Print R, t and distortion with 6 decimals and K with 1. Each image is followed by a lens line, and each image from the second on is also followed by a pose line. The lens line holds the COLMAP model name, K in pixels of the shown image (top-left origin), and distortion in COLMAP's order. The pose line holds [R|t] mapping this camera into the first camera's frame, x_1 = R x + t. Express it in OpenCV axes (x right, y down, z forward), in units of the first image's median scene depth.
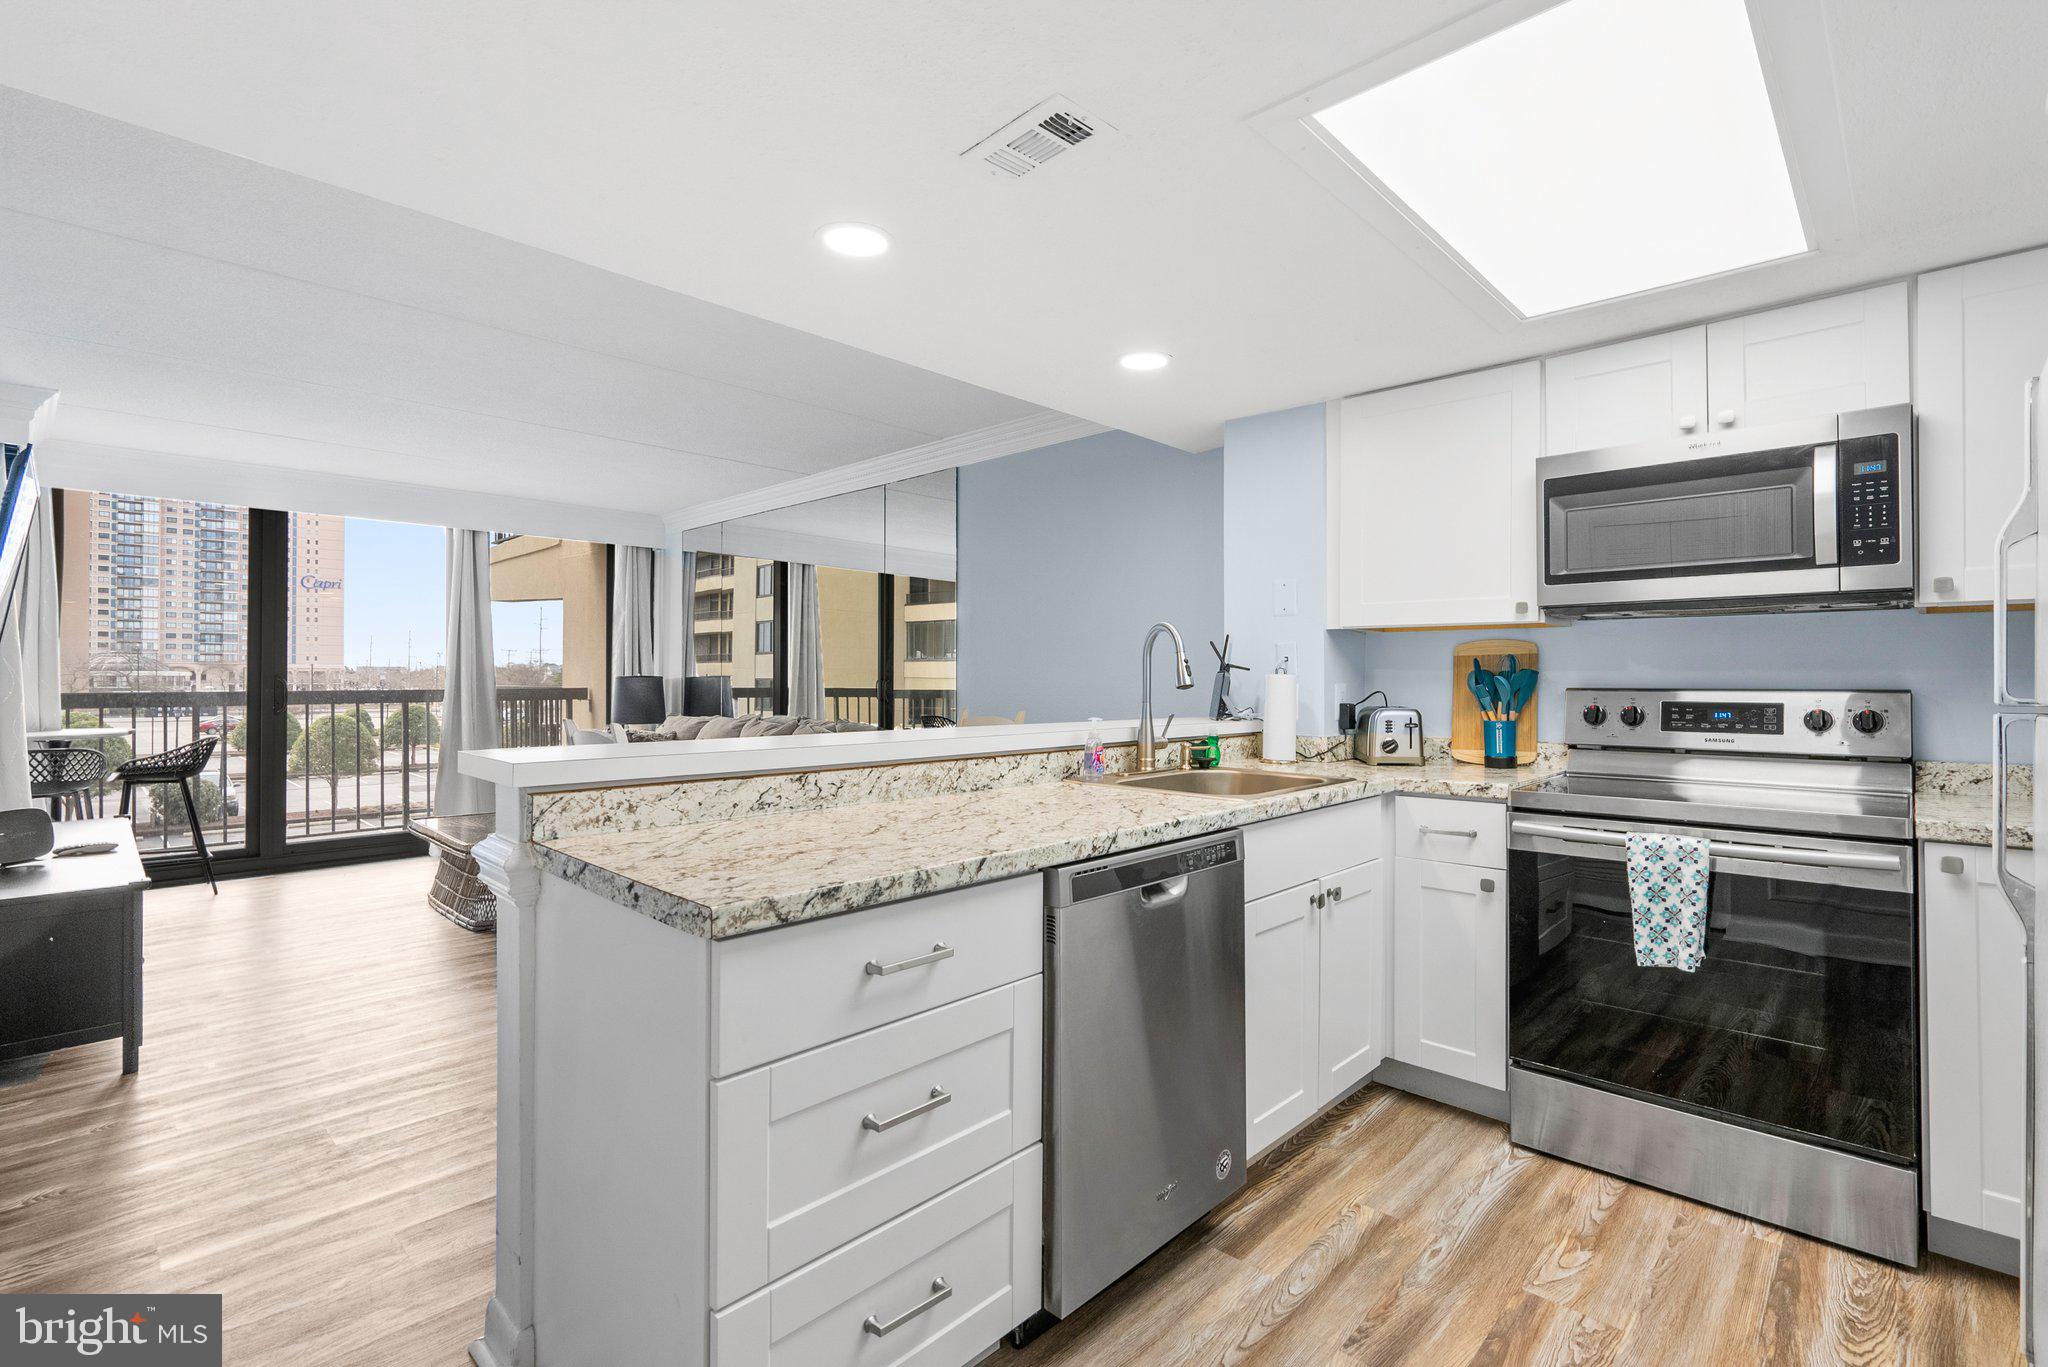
lens RADIAL K [[933.9, 0, 1032.8], [0, 933.9, 662.9], [0, 0, 1]] dist [-0.005632, 0.002957]
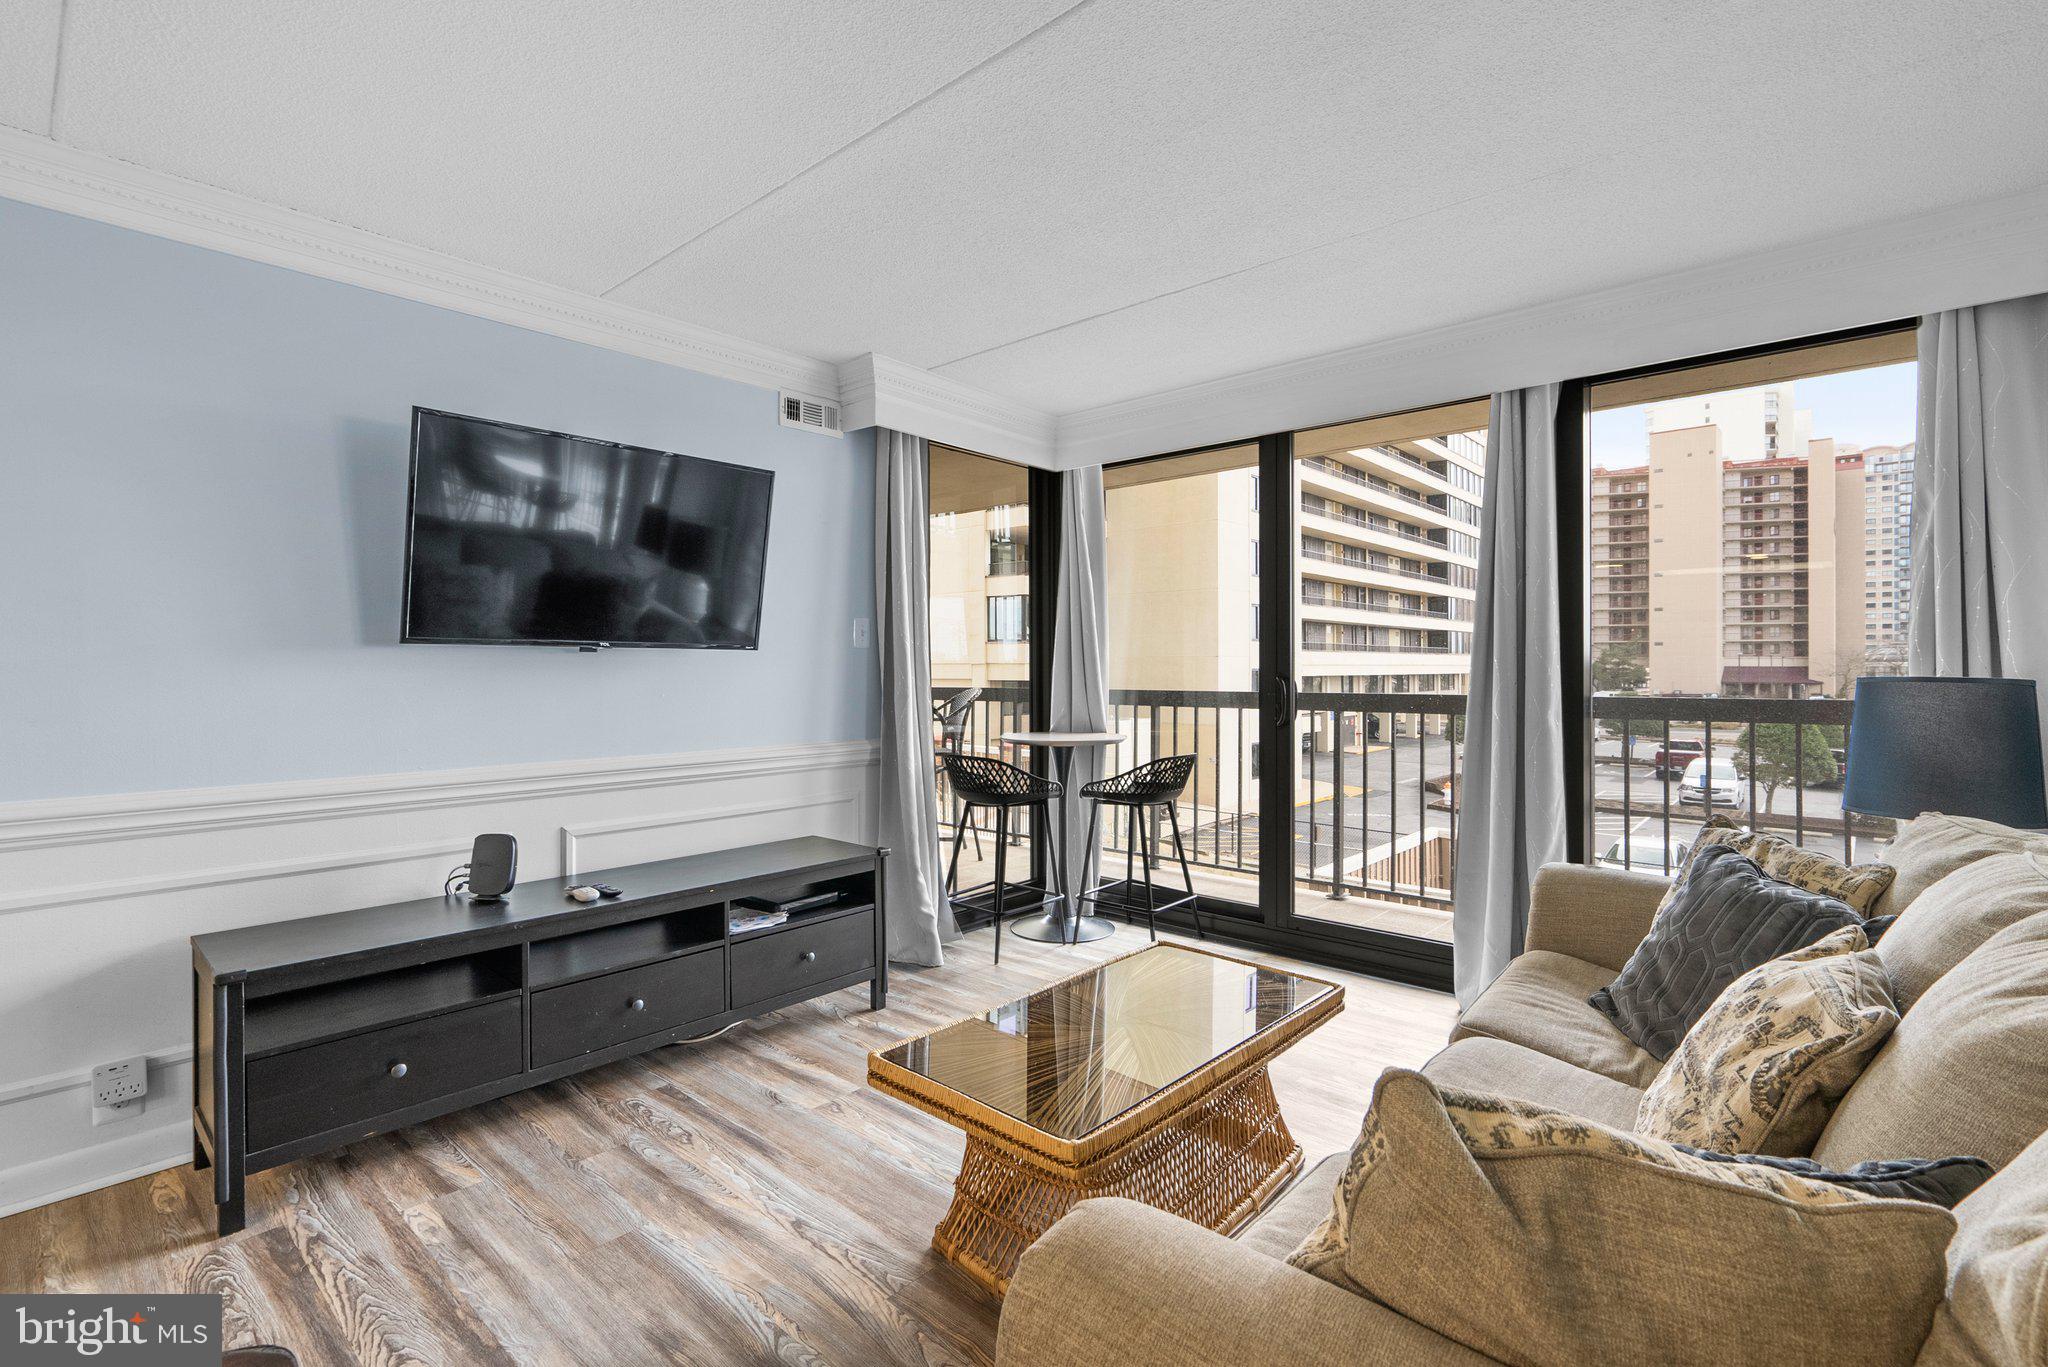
lens RADIAL K [[933.9, 0, 1052.4], [0, 933.9, 666.3], [0, 0, 1]] dist [-0.005632, 0.002957]
pose [[0.041150, -0.000722, -0.999153, -0.249426], [0.014848, 0.999890, -0.000111, 0.012267], [0.999043, -0.014831, 0.041157, 1.754652]]
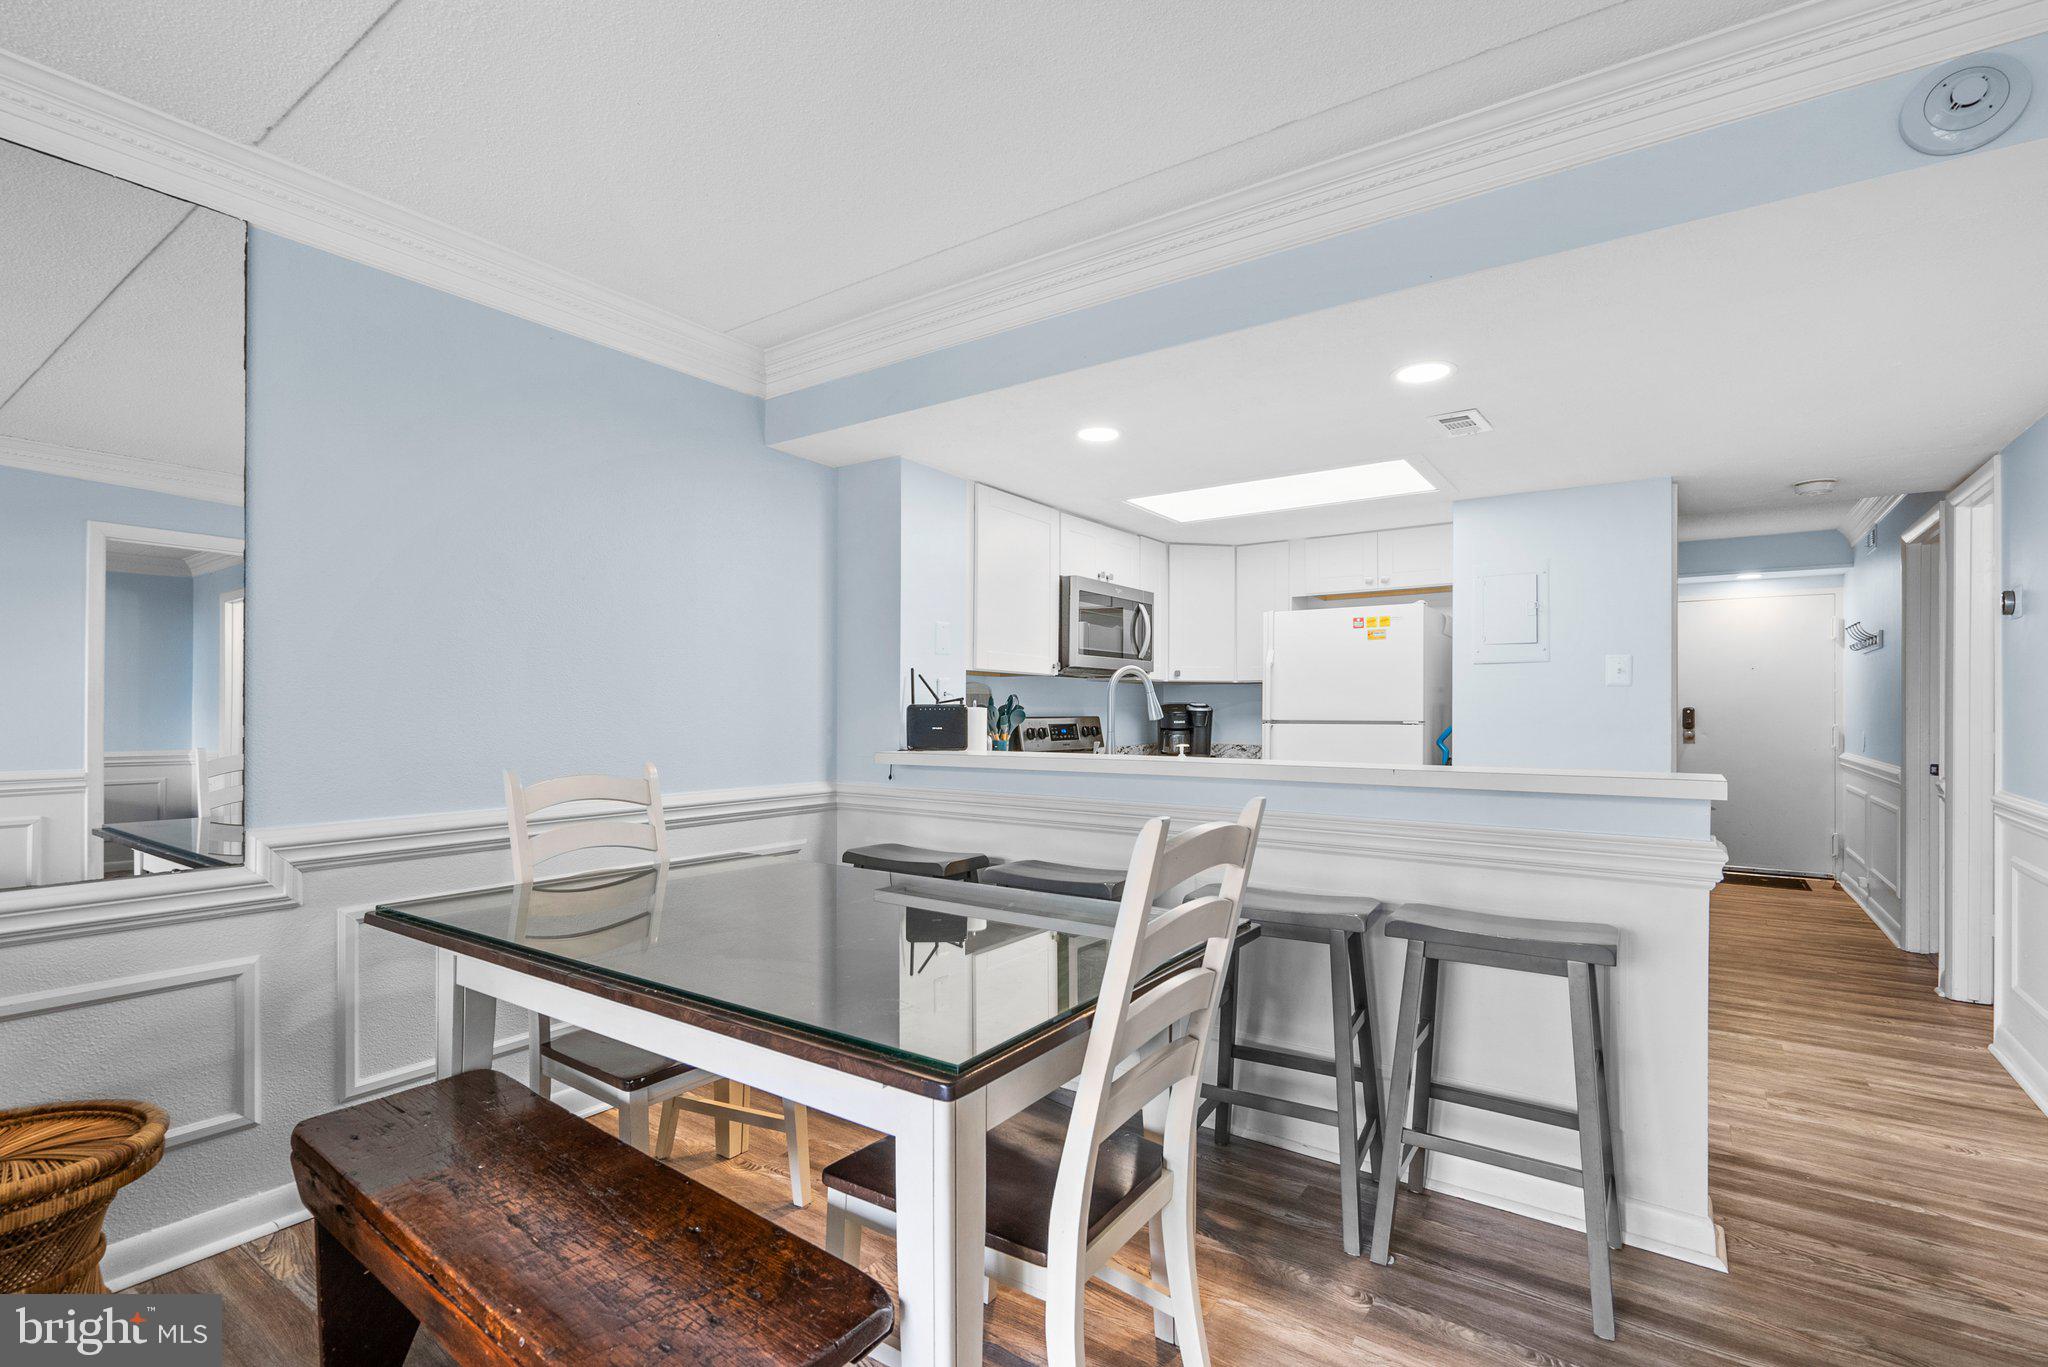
lens RADIAL K [[933.9, 0, 1031.6], [0, 933.9, 710.8], [0, 0, 1]] dist [-0.005632, 0.002957]
pose [[-0.156400, -0.001253, 0.987693, -1.066154], [-0.019094, 0.999816, -0.001755, 0.021000], [-0.987509, -0.019133, -0.156395, 1.340971]]
